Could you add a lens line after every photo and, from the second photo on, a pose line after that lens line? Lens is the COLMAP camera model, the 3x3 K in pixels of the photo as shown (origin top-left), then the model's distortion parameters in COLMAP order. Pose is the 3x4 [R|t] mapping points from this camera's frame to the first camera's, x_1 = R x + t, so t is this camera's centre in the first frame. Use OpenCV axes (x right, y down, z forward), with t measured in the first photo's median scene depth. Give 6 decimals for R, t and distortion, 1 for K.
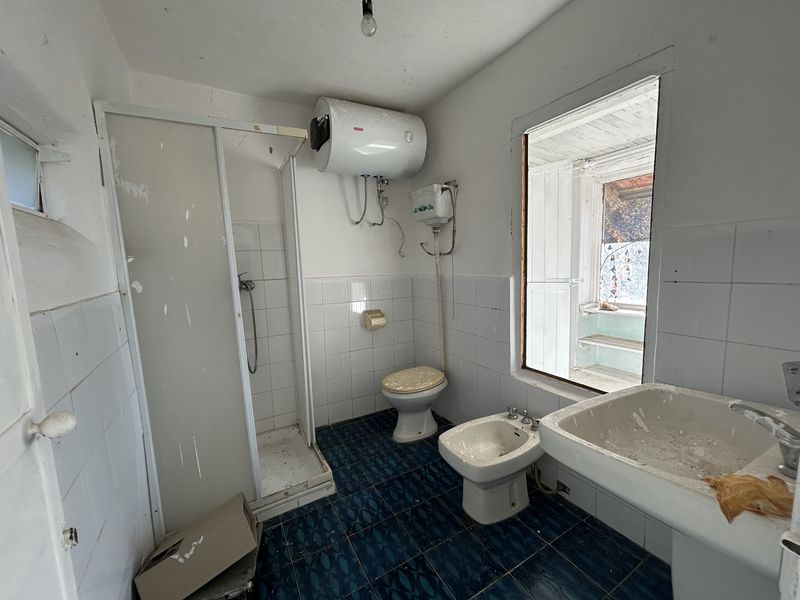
lens RADIAL K [[319.3, 0, 399.8], [0, 319.3, 299.9], [0, 0, 1]] dist [-0.005160, -0.000174]
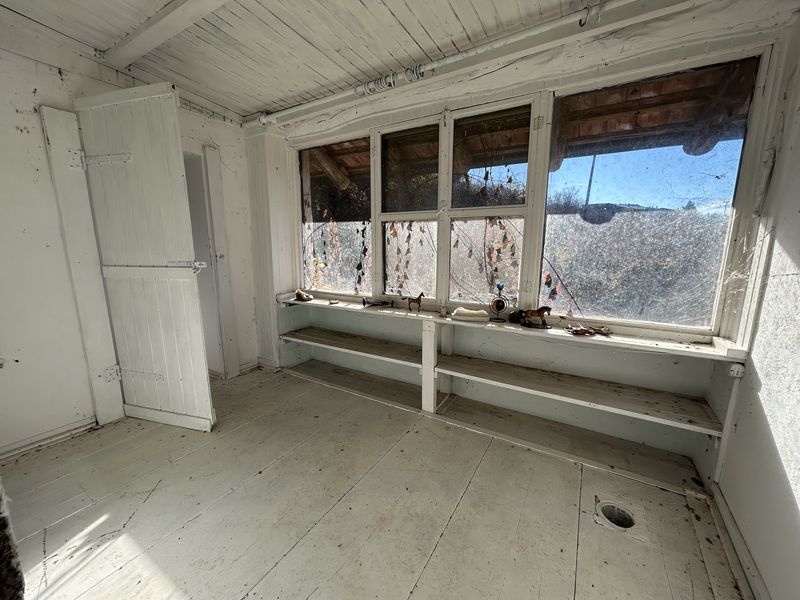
lens RADIAL K [[319.3, 0, 399.5], [0, 319.3, 300.2], [0, 0, 1]] dist [-0.005160, -0.000174]
pose [[0.874163, -0.042862, 0.483737, 0.441503], [0.019025, 0.998355, 0.054080, -0.009241], [-0.485260, -0.038072, 0.873541, 0.115096]]
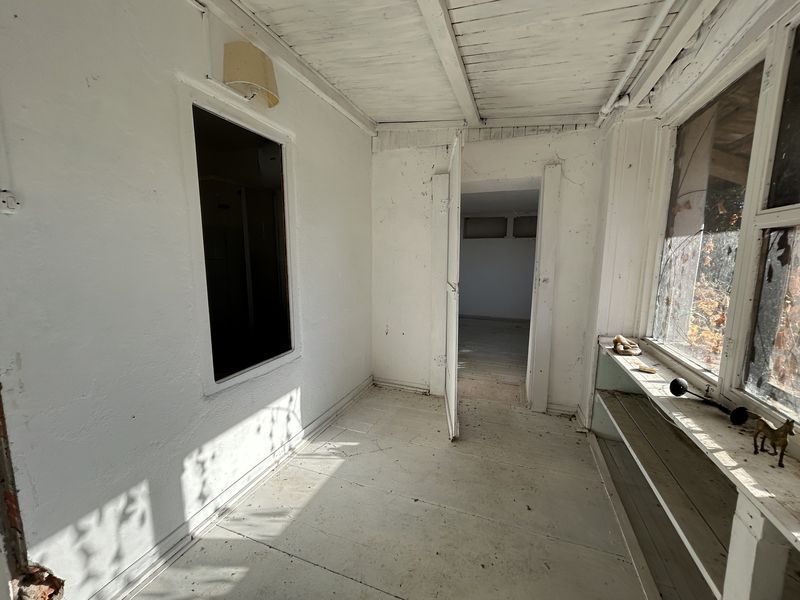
lens RADIAL K [[319.3, 0, 399.8], [0, 319.3, 300.0], [0, 0, 1]] dist [-0.005160, -0.000174]
pose [[0.633390, 0.147307, -0.759682, 0.784611], [-0.119670, 0.988550, 0.091910, -0.064727], [0.764523, 0.032697, 0.643767, 0.294052]]
